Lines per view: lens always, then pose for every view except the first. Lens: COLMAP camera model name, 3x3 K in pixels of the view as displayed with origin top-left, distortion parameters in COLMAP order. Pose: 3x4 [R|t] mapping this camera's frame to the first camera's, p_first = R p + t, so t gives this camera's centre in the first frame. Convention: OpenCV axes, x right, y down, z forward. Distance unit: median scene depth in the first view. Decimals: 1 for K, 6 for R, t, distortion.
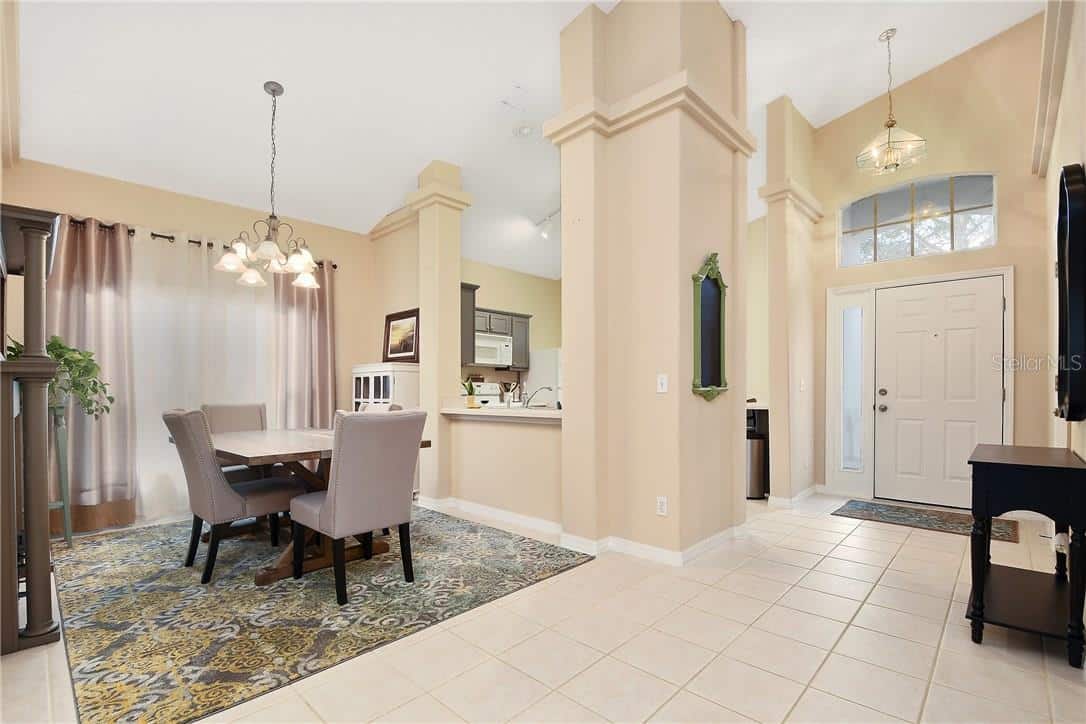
lens RADIAL K [[480.6, 0, 538.5], [0, 480.6, 395.6], [0, 0, 1]] dist [0.037149, -0.020036]
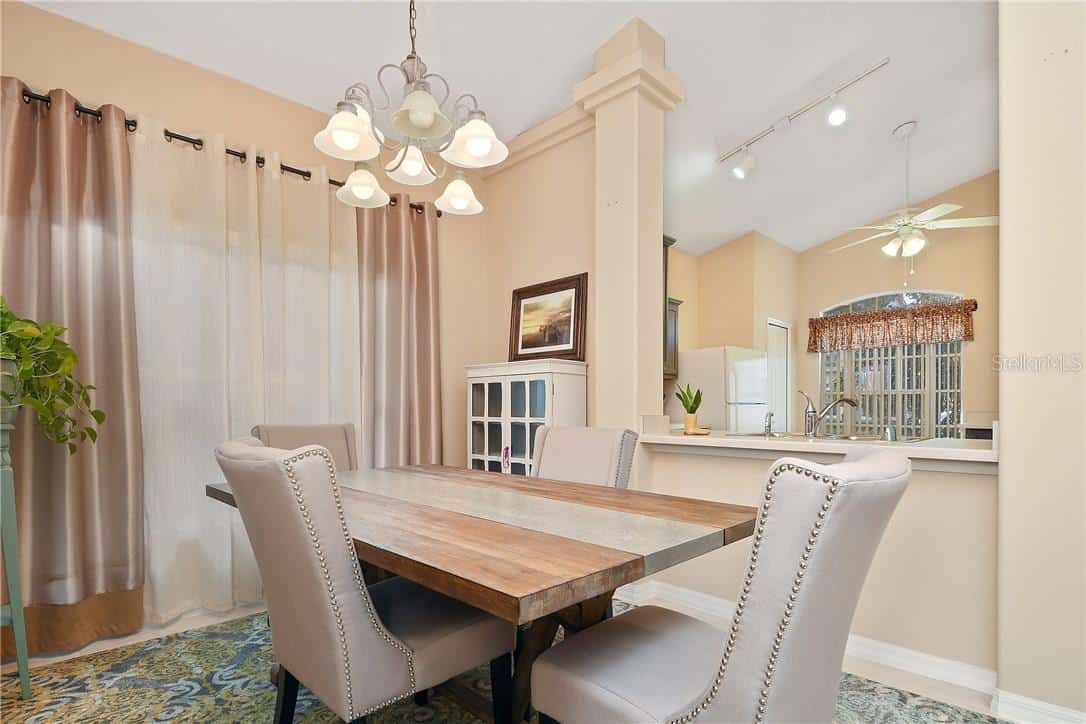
lens RADIAL K [[507.6, 0, 547.7], [0, 507.6, 426.4], [0, 0, 1]] dist [0.000124, -0.001600]
pose [[0.999949, 0.007468, 0.006751, -0.346929], [-0.007627, 0.999687, 0.023836, 0.001840], [-0.006571, -0.023886, 0.999693, 0.395125]]
